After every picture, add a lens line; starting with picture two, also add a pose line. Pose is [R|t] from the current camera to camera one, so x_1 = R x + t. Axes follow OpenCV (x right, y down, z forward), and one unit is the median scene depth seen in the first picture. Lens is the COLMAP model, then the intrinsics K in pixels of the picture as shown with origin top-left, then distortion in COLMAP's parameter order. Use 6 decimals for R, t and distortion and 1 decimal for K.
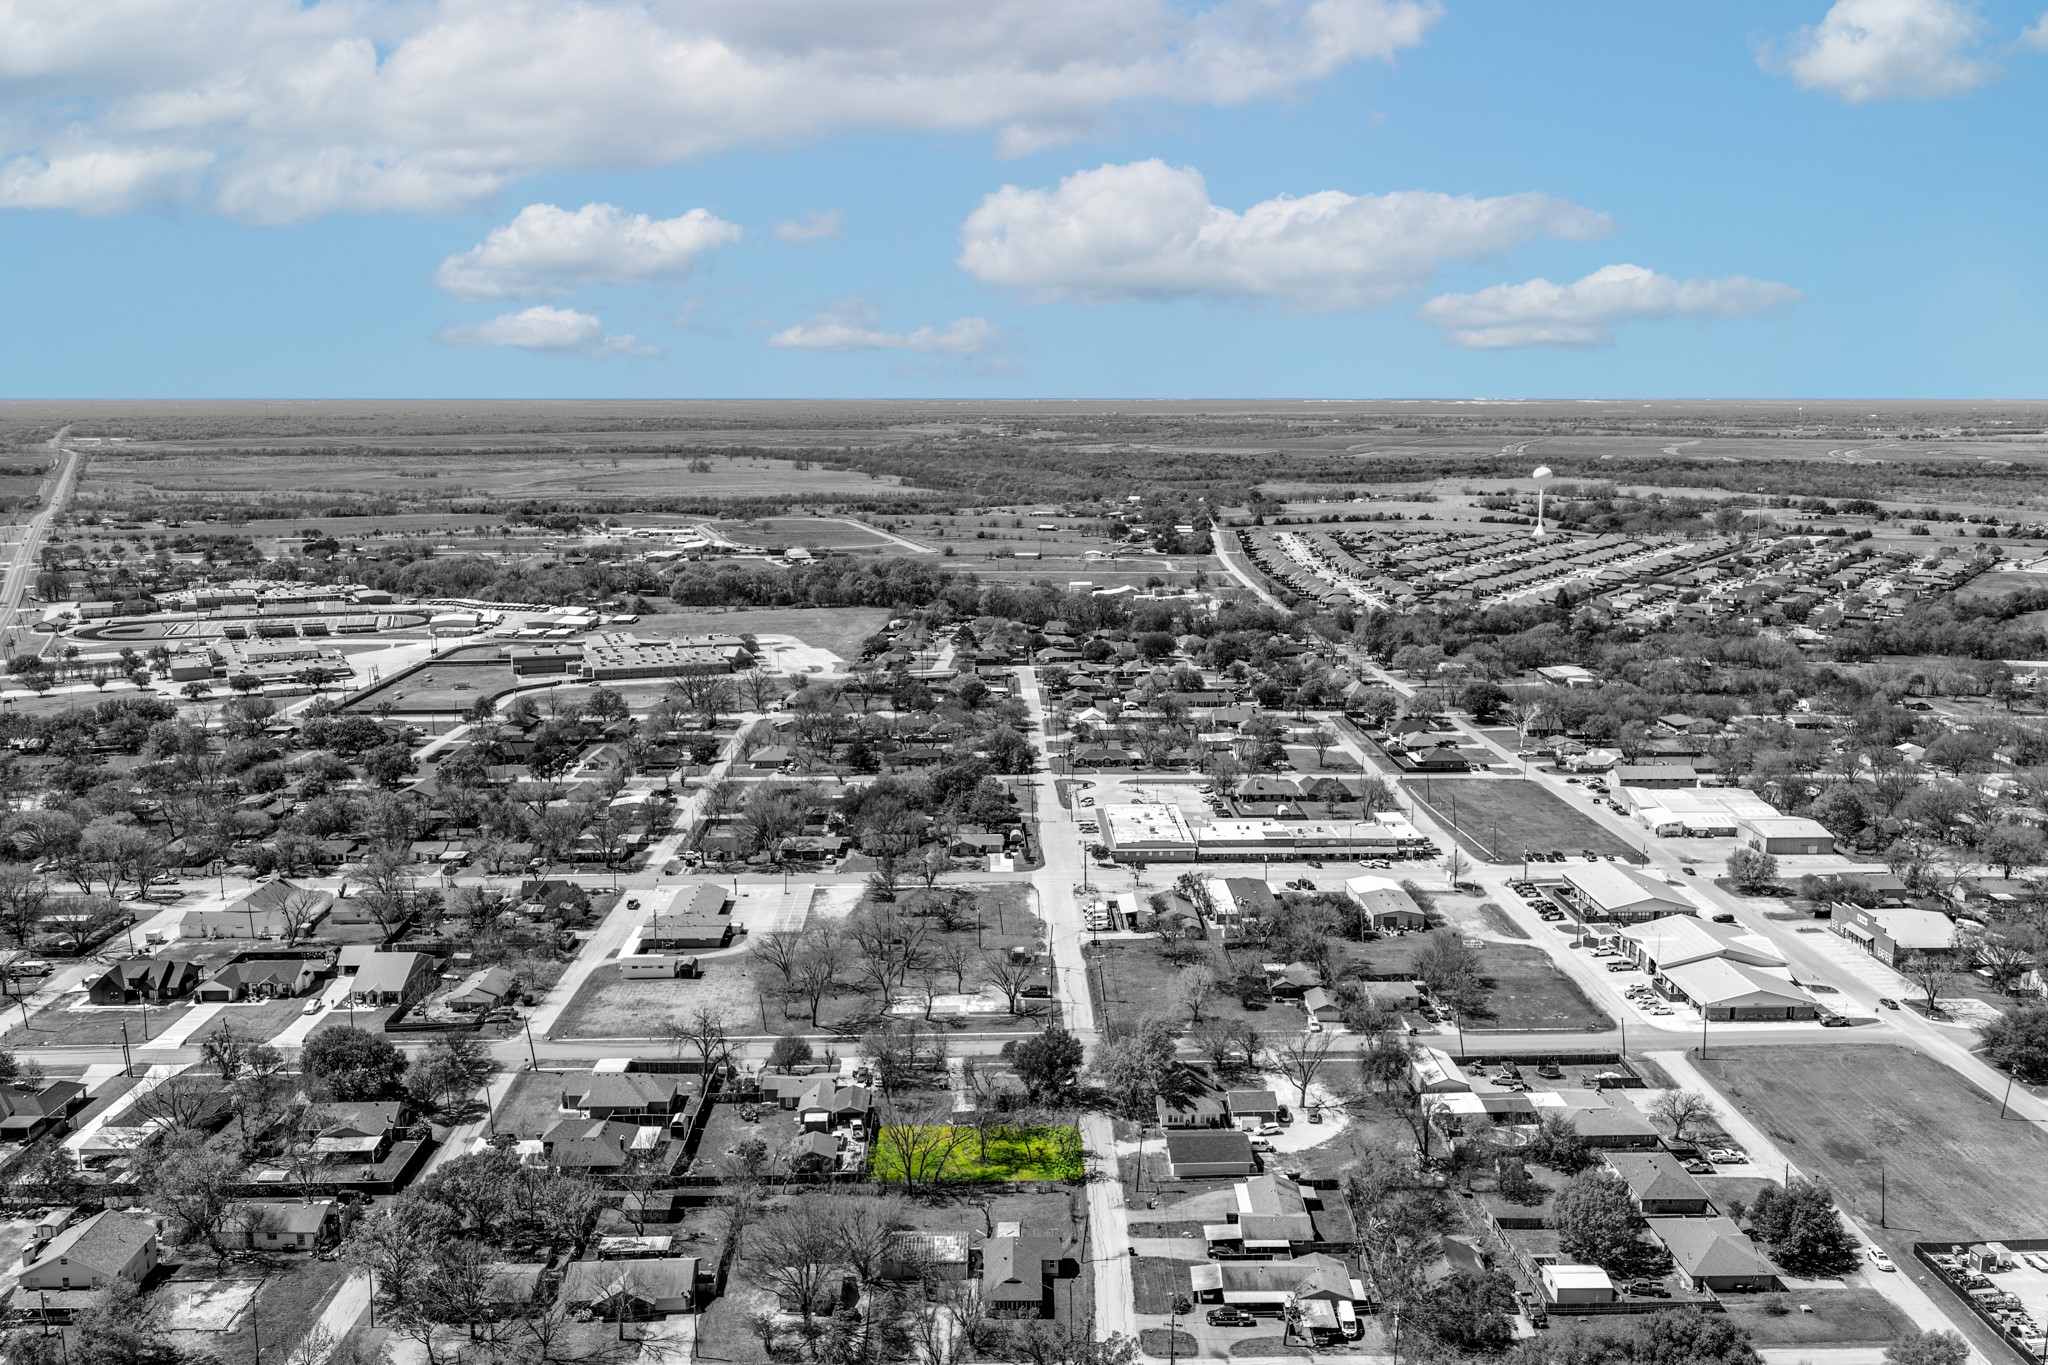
lens RADIAL K [[1687.8, 0, 1024.0], [0, 1687.8, 682.5], [0, 0, 1]] dist [-0.012819, 0.032697]
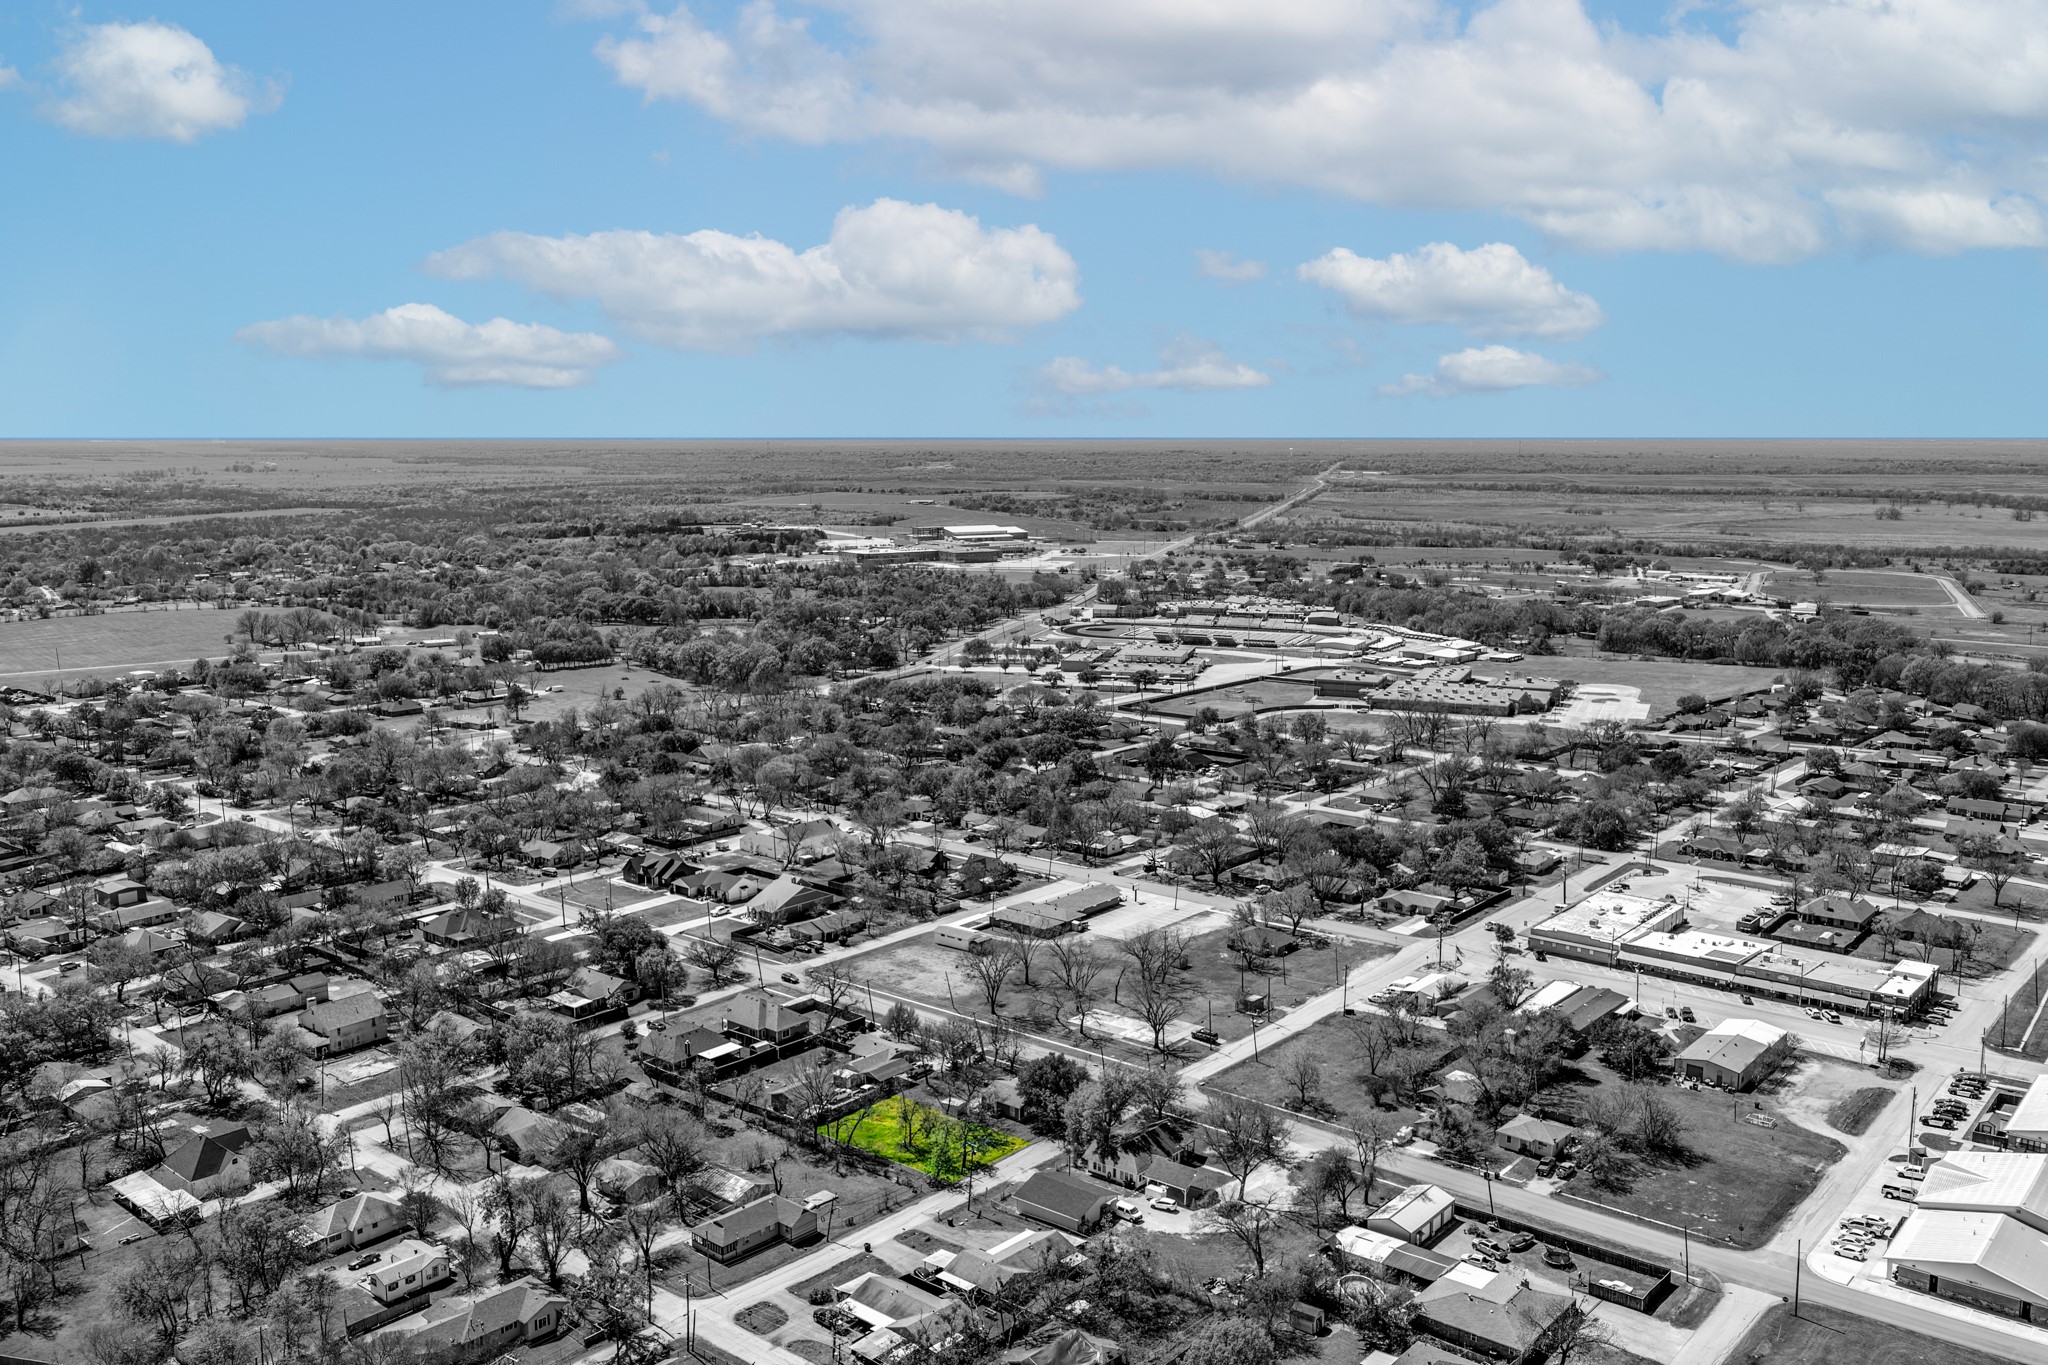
lens RADIAL K [[1687.8, 0, 1024.0], [0, 1687.8, 682.5], [0, 0, 1]] dist [-0.012819, 0.032697]
pose [[0.753907, 0.098446, -0.649563, 0.467436], [-0.113127, 0.993394, 0.019257, -0.023384], [0.647168, 0.058965, 0.760064, 0.152407]]
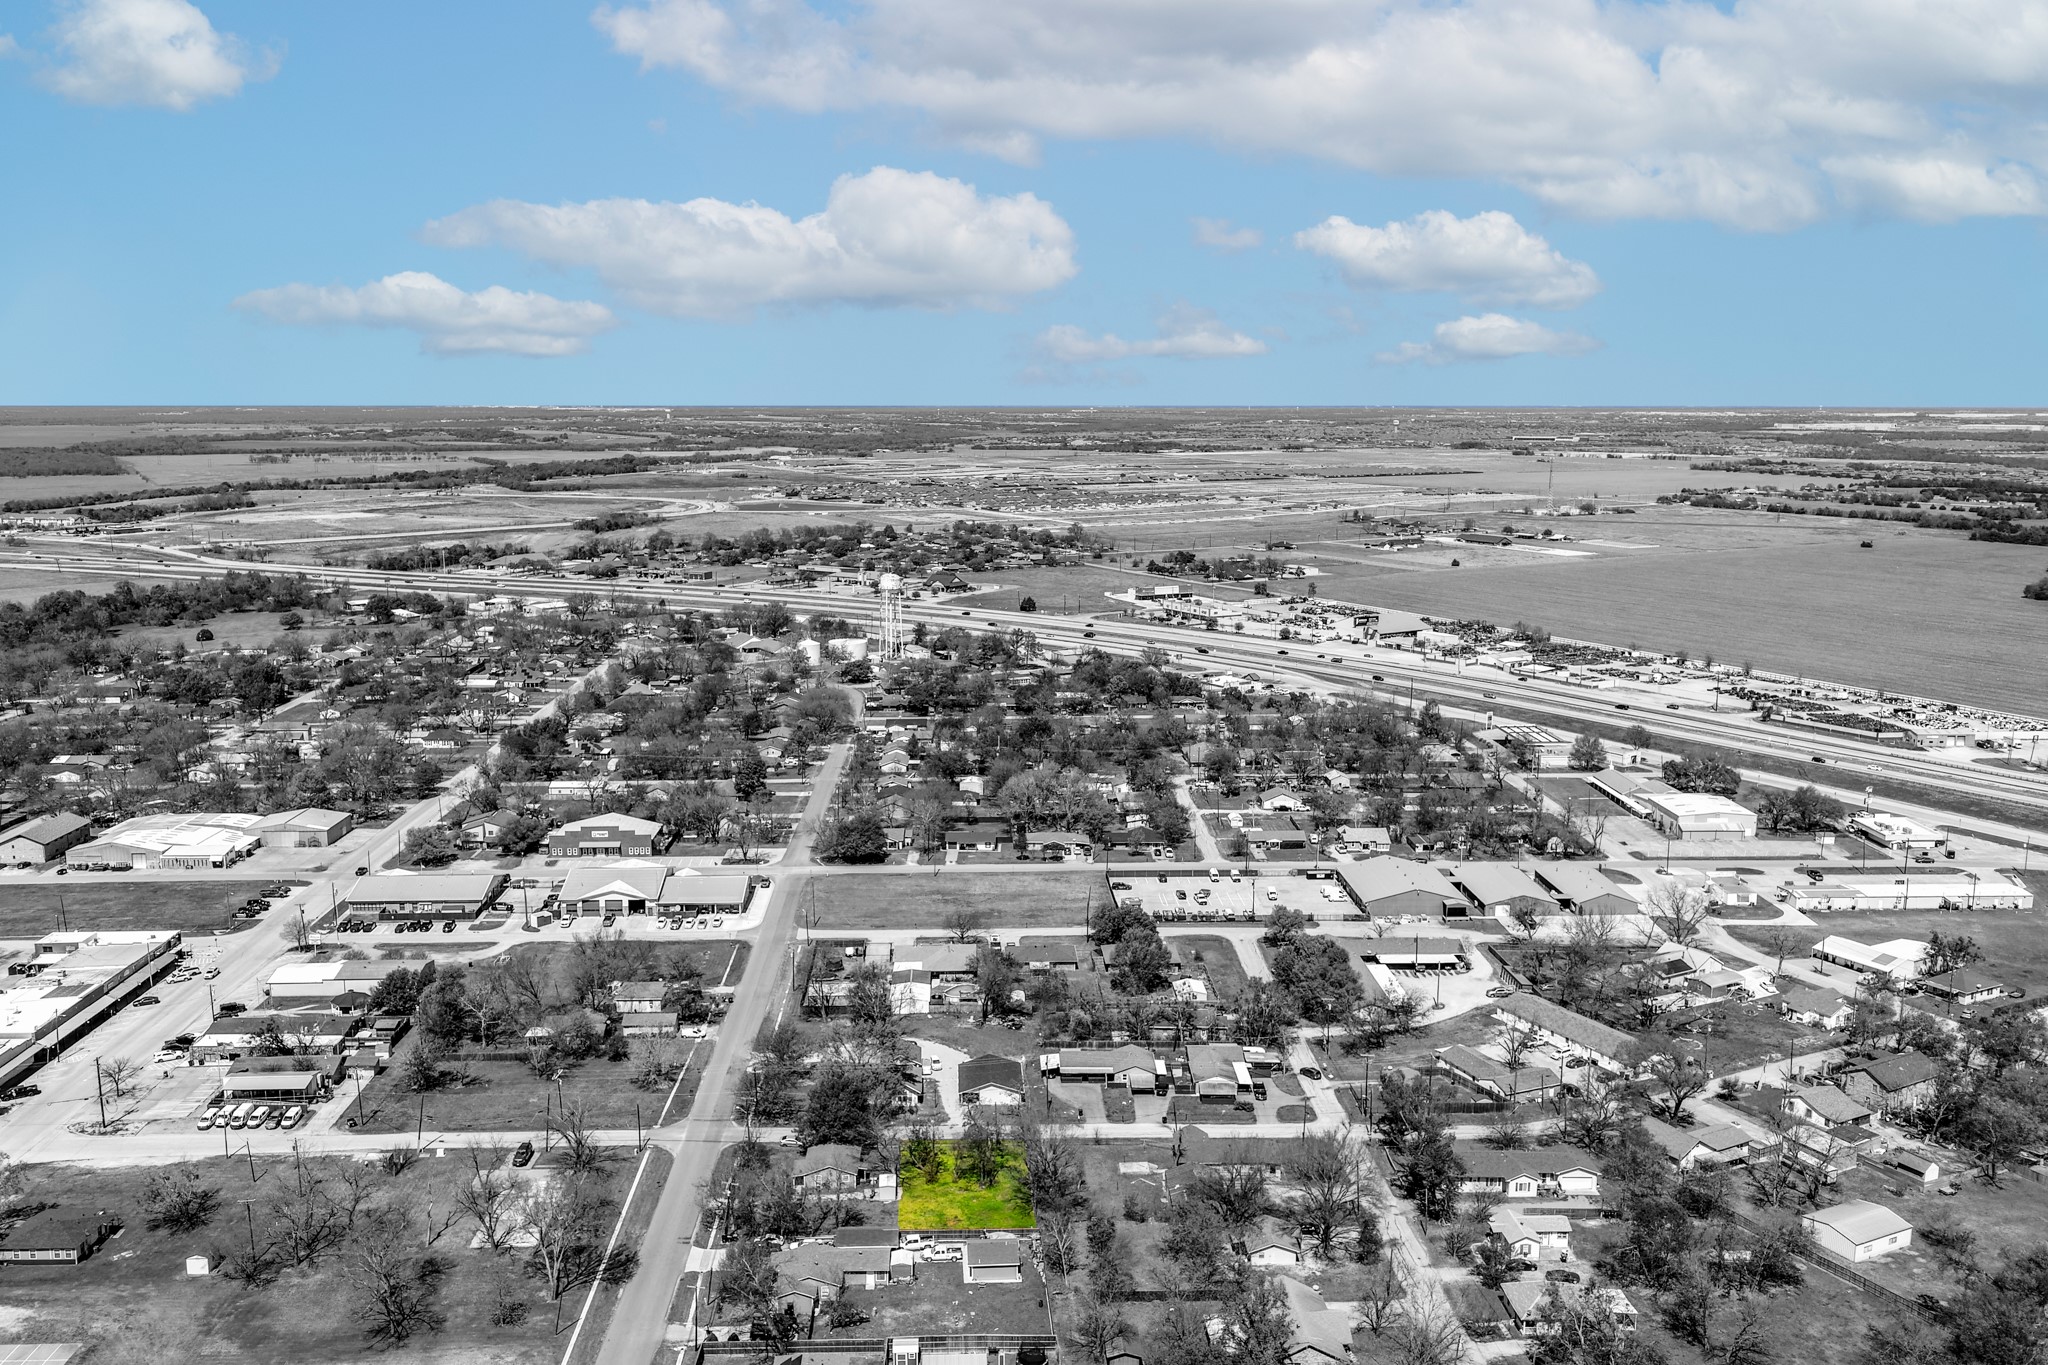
lens RADIAL K [[1710.6, 0, 1002.3], [0, 1710.6, 684.2], [0, 0, 1]] dist [0.001174, 0.002418]
pose [[-0.007784, -0.165522, 0.986175, -0.648361], [0.167925, 0.971984, 0.164465, -0.108905], [-0.985769, 0.166883, 0.020229, 0.624252]]
